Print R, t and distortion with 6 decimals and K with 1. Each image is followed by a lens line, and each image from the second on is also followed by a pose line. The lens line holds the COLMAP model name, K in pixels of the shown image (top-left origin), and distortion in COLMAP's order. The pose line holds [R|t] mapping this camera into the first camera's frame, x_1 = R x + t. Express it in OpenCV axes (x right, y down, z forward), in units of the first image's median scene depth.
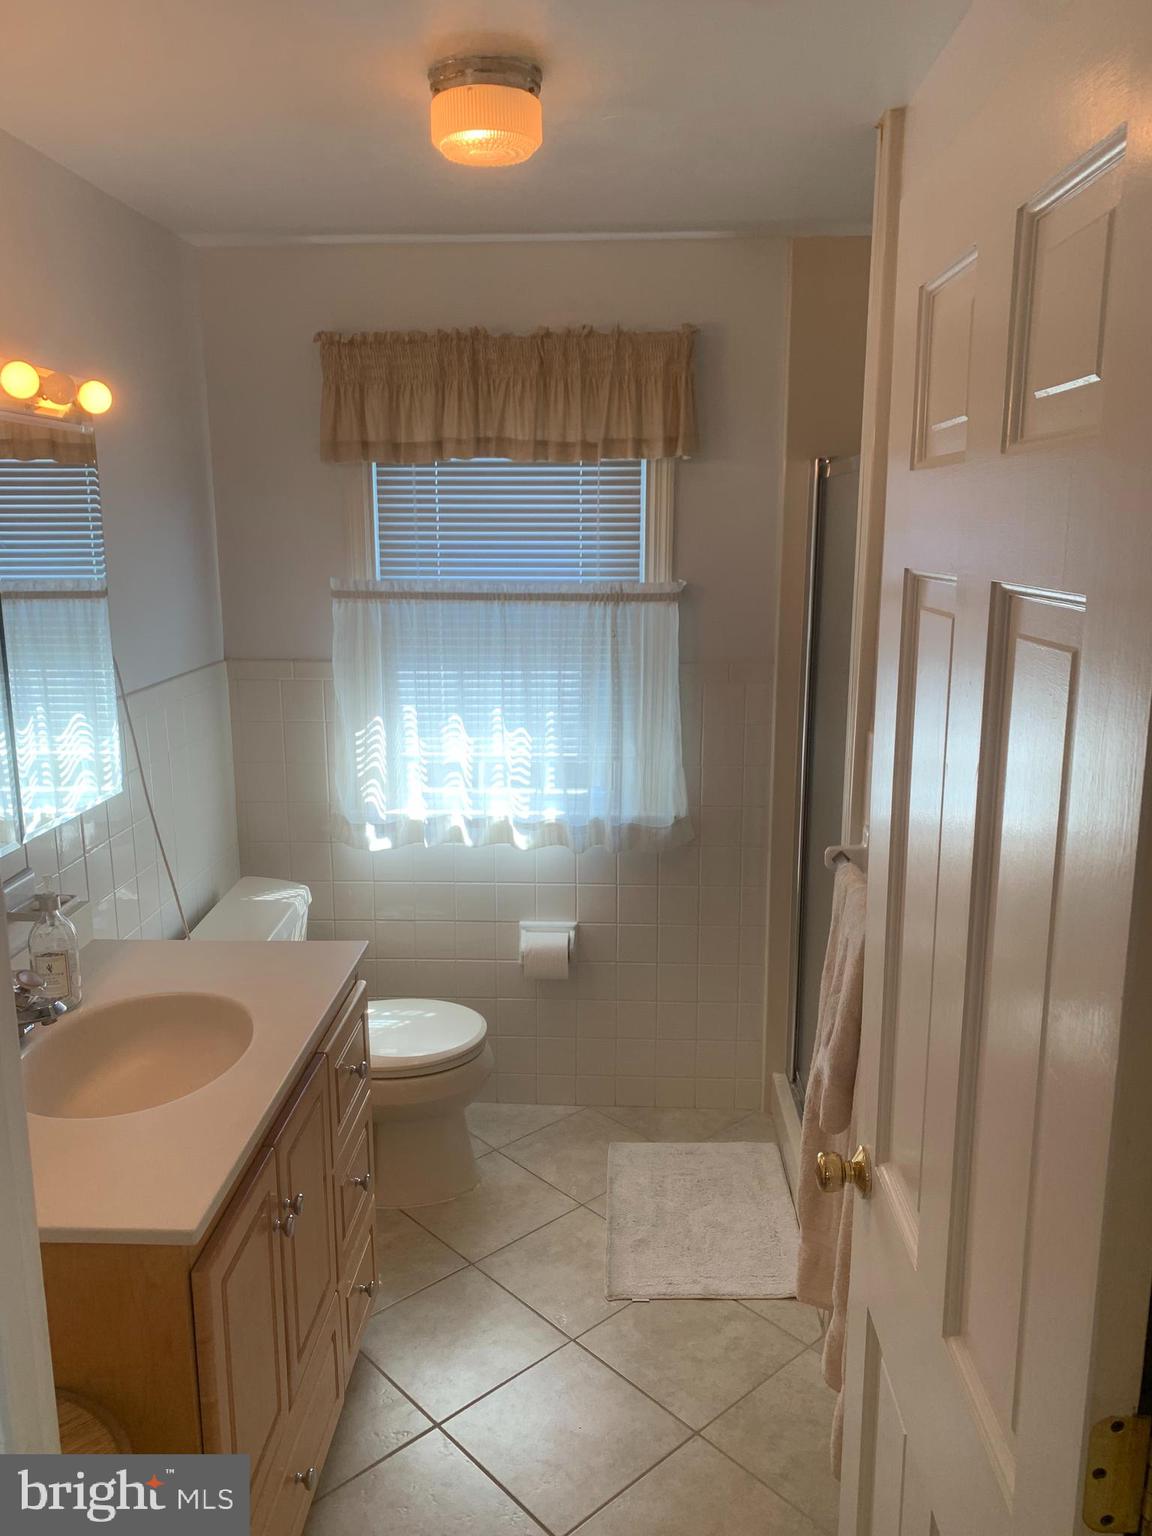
lens RADIAL K [[1179.8, 0, 574.6], [0, 1179.8, 770.4], [0, 0, 1]] dist [0.016634, 0.000739]
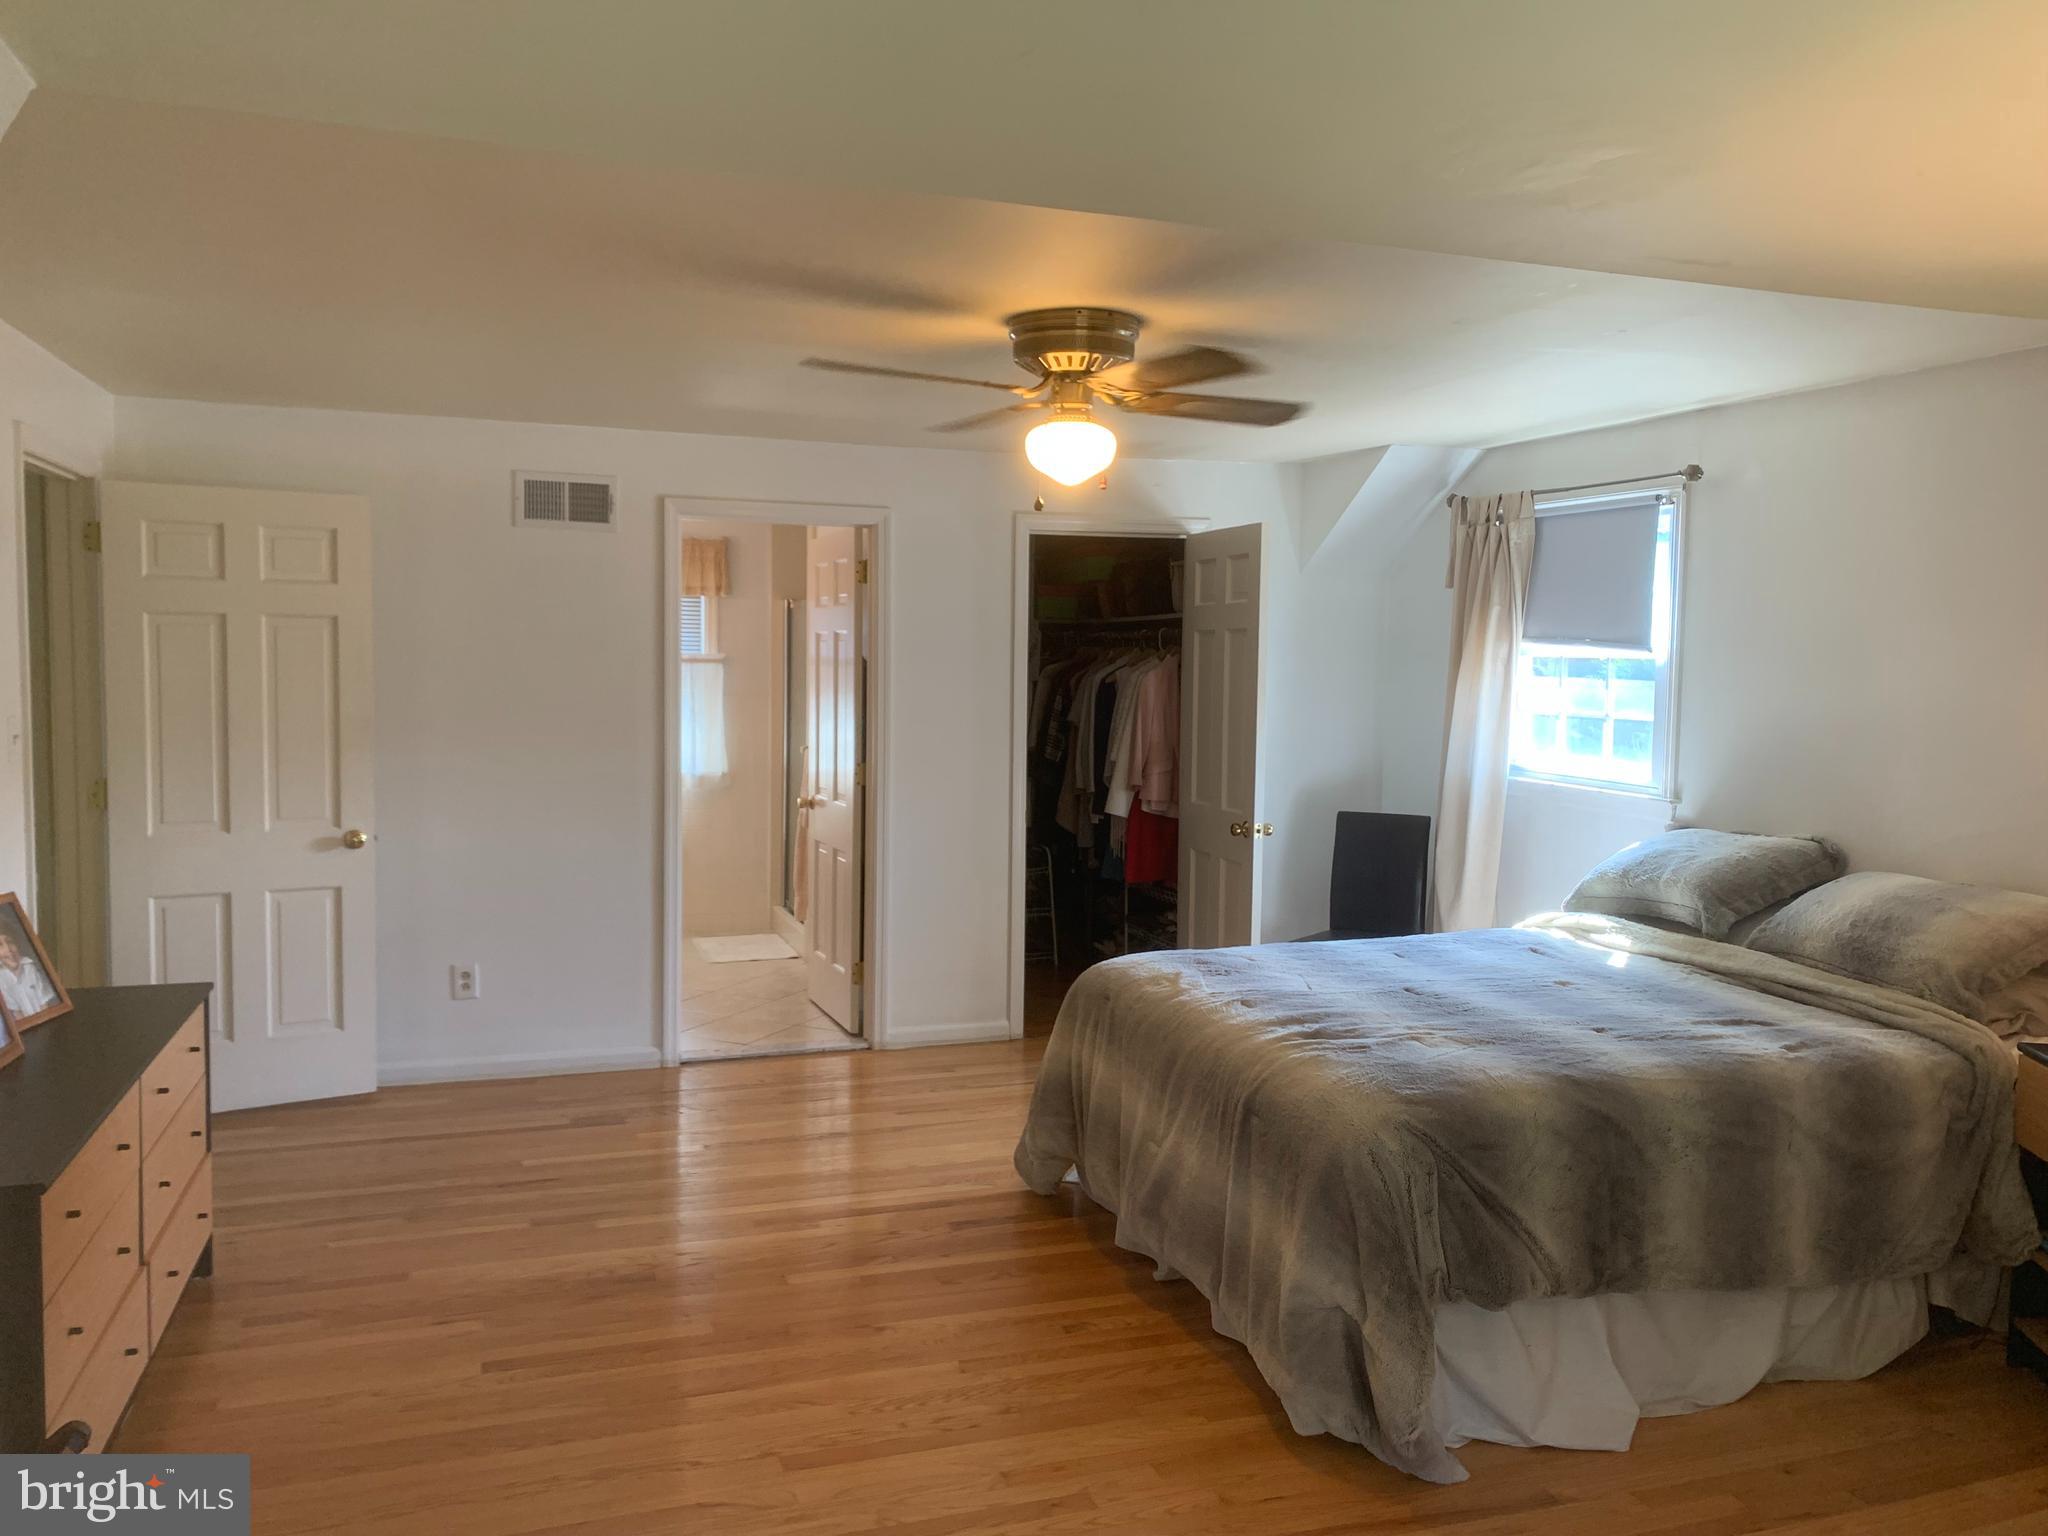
lens RADIAL K [[1573.1, 0, 1022.8], [0, 1573.1, 766.9], [0, 0, 1]] dist [0.016634, 0.000739]
pose [[0.934102, -0.009200, 0.356887, -0.420452], [0.057297, 0.990572, -0.124432, 0.424021], [-0.352377, 0.136681, 0.925823, -1.776879]]
